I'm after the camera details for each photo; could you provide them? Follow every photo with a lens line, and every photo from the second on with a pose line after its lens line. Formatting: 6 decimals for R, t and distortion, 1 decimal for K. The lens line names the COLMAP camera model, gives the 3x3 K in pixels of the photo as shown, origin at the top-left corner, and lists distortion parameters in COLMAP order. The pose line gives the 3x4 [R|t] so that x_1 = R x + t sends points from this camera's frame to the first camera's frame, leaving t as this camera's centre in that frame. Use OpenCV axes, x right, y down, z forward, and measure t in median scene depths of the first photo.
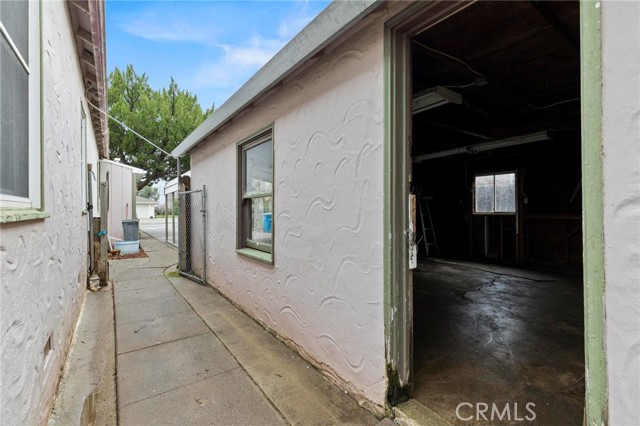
lens RADIAL K [[294.9, 0, 319.7], [0, 294.9, 209.0], [0, 0, 1]] dist [0.004056, -0.000622]
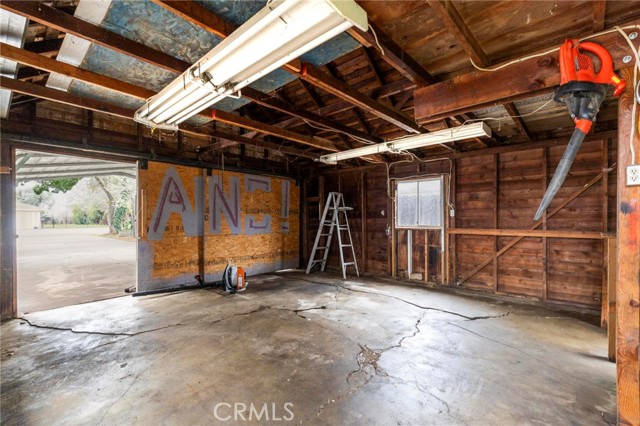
lens RADIAL K [[294.9, 0, 319.8], [0, 294.9, 215.7], [0, 0, 1]] dist [0.004056, -0.000622]
pose [[0.976495, 0.004919, 0.215485, 0.150834], [-0.003626, 0.999973, -0.006395, -0.013233], [-0.215511, 0.005464, 0.976486, 0.264665]]
